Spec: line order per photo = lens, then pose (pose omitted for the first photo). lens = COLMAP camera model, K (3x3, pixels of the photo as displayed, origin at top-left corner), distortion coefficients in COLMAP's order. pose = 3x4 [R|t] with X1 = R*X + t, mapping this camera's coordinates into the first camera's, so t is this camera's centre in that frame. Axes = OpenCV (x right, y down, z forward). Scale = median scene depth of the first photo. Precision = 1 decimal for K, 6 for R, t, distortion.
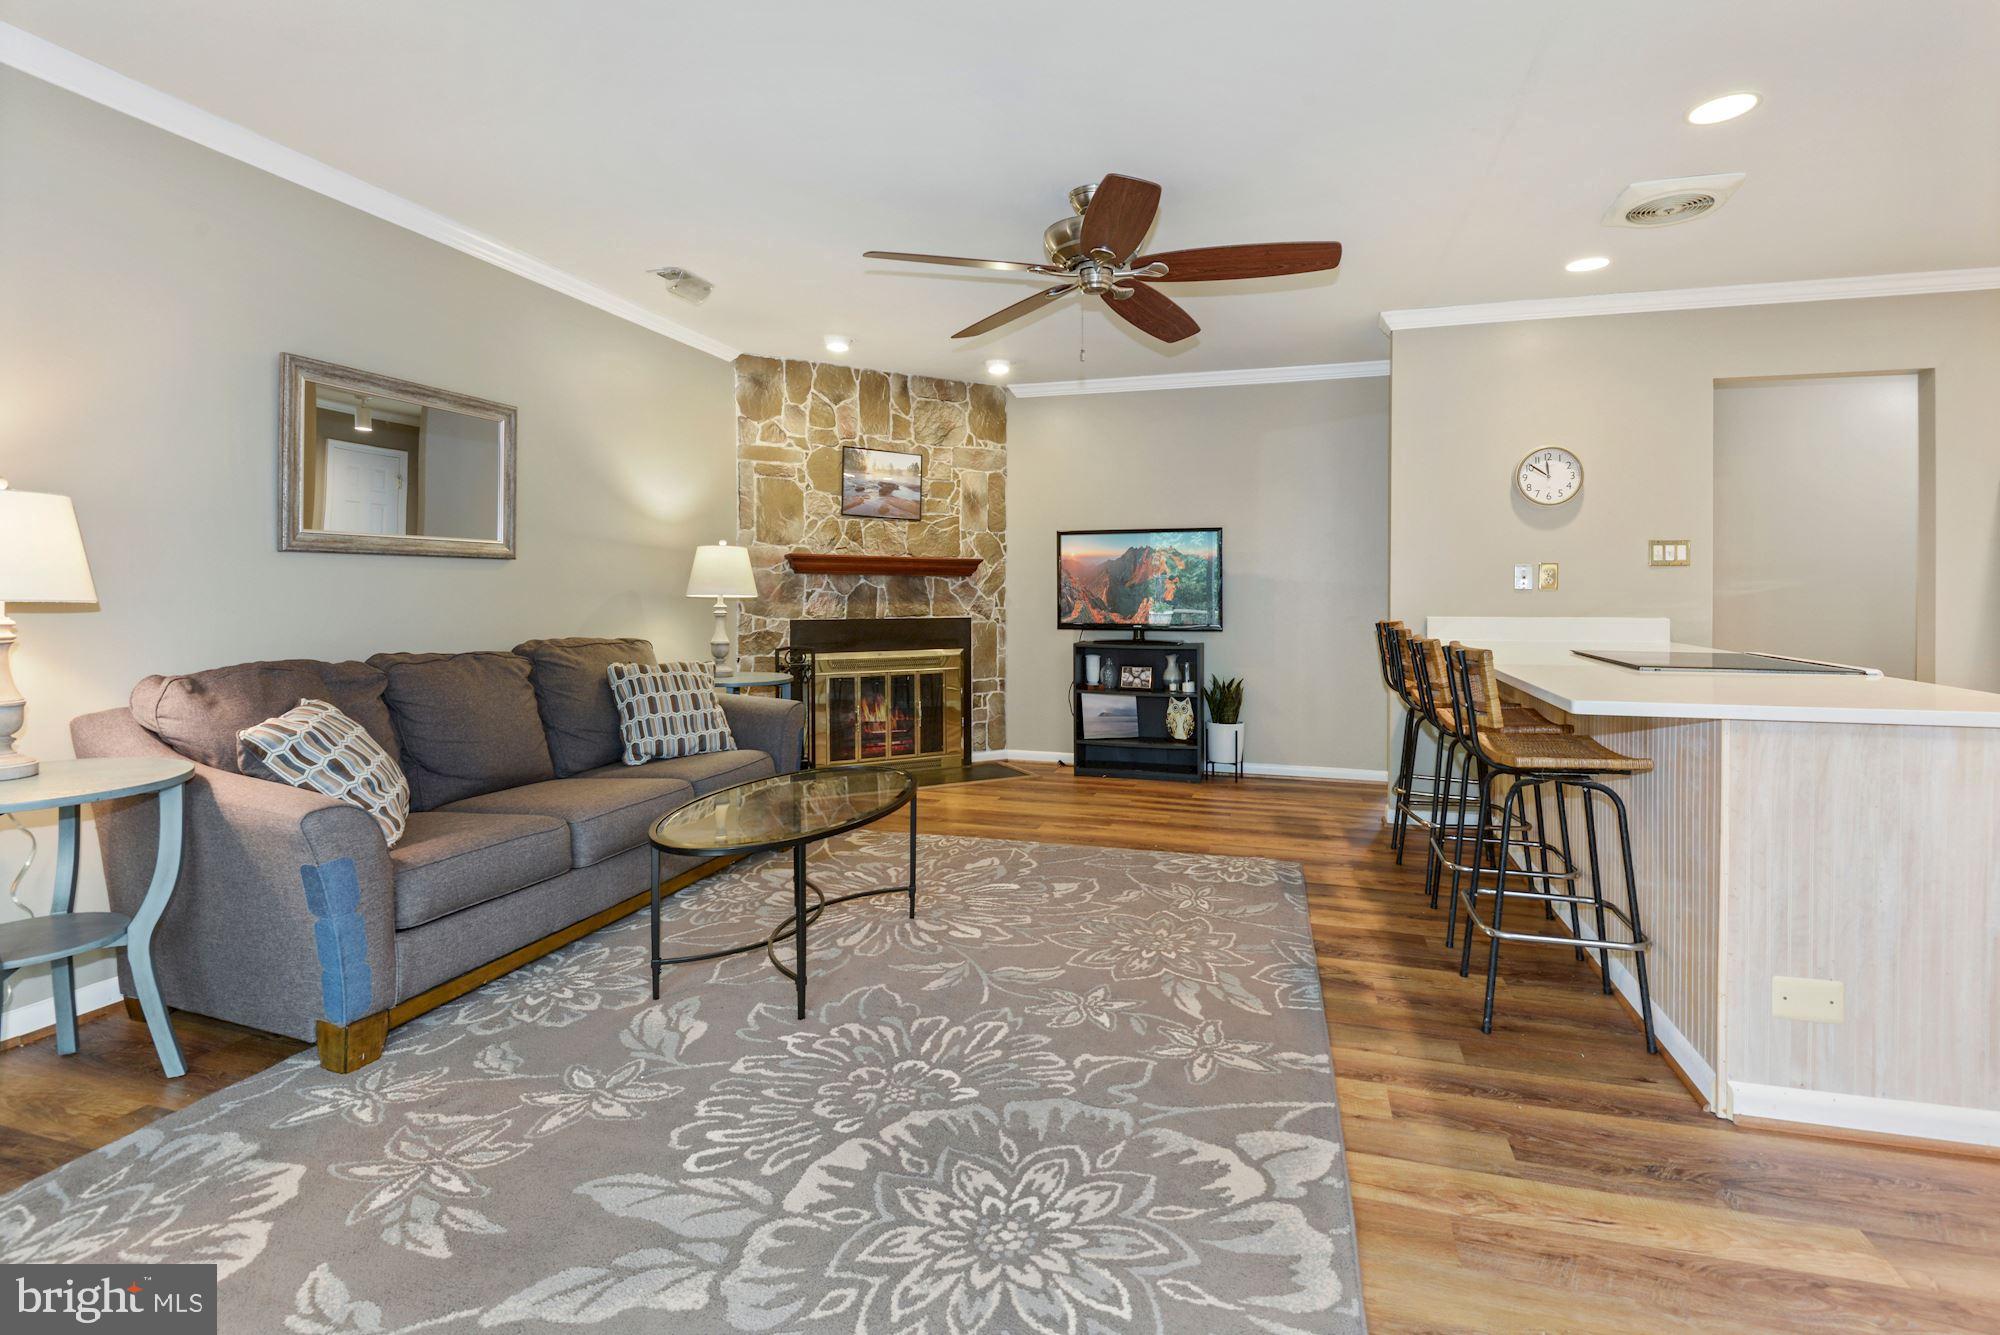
lens RADIAL K [[937.7, 0, 1015.9], [0, 937.7, 607.2], [0, 0, 1]] dist [0.034172, -0.024727]
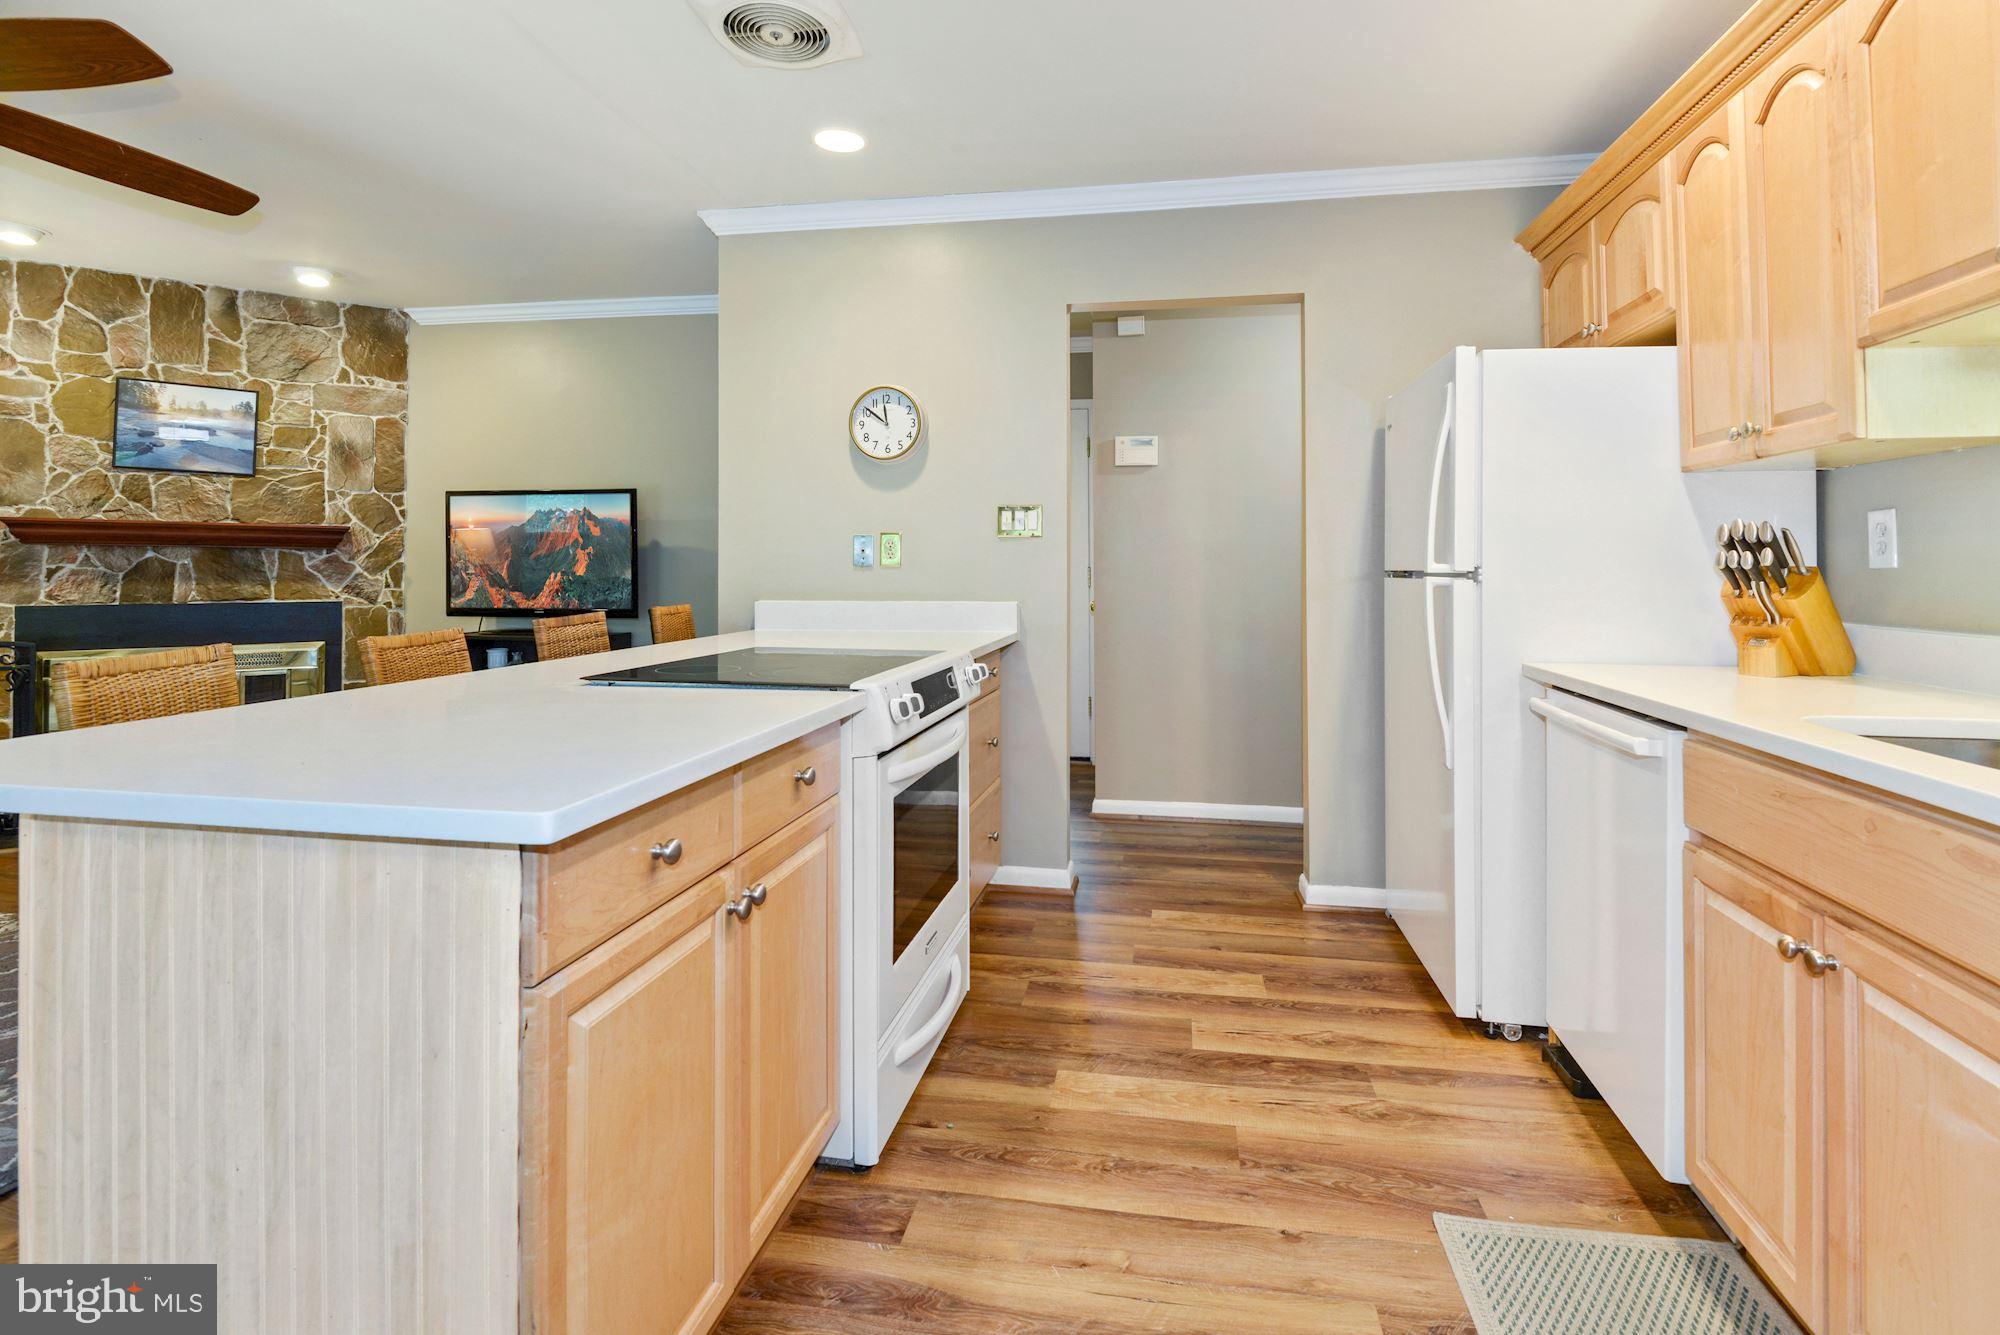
lens RADIAL K [[960.2, 0, 1016.8], [0, 960.2, 553.6], [0, 0, 1]] dist [0.003441, -0.007509]
pose [[0.993811, 0.001532, 0.111076, 0.479587], [0.002212, 0.999434, -0.033572, -0.000890], [-0.111064, 0.033610, 0.993245, 0.162388]]
